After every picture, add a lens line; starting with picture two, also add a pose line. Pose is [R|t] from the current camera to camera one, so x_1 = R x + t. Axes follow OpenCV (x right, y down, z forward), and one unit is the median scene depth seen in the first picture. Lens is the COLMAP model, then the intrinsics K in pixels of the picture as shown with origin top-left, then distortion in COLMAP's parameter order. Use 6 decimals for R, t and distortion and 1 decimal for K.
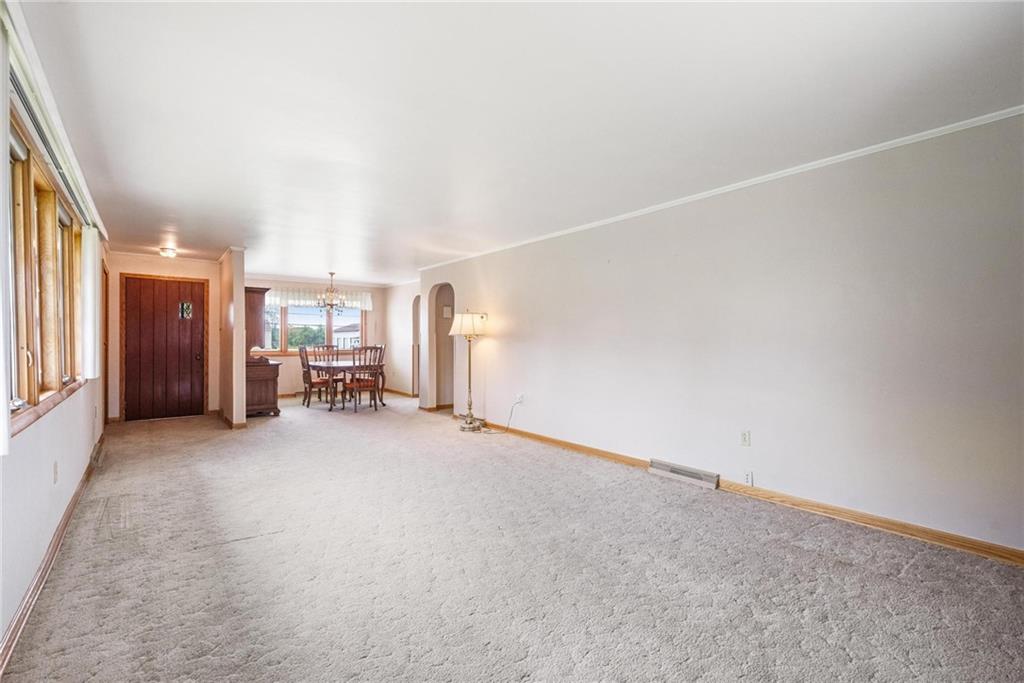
lens RADIAL K [[474.7, 0, 508.5], [0, 474.7, 343.2], [0, 0, 1]] dist [0.012237, 0.000236]
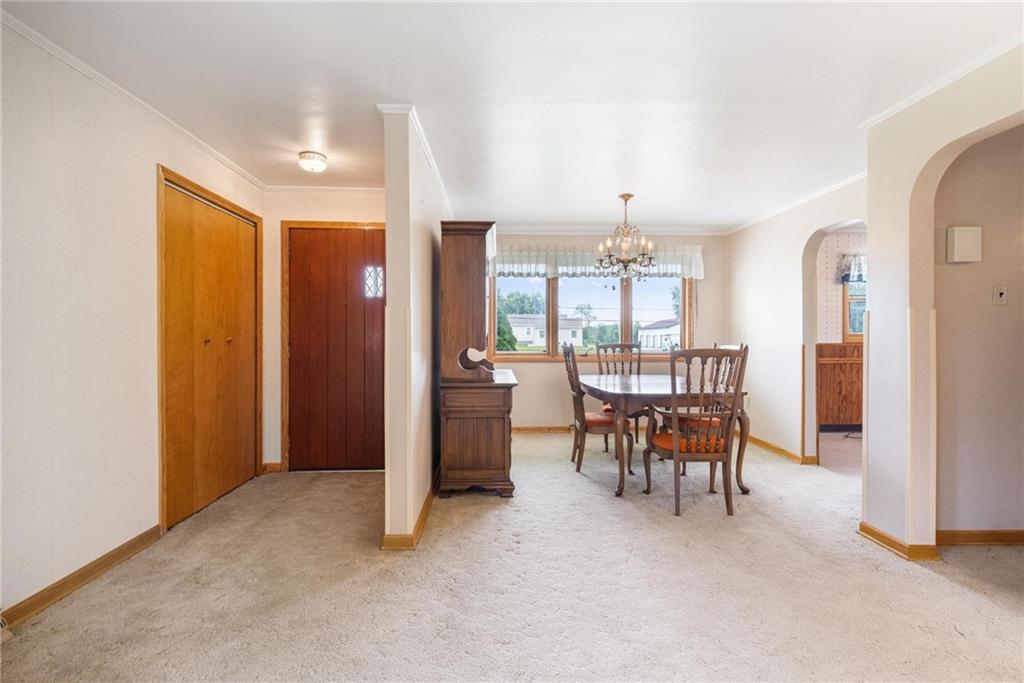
lens RADIAL K [[481.2, 0, 509.9], [0, 481.2, 339.7], [0, 0, 1]] dist [-0.001517, 0.000045]
pose [[0.811572, 0.000432, -0.584253, -0.185207], [-0.001907, 0.999996, -0.001910, 0.000482], [0.584250, 0.002664, 0.811570, 0.545134]]
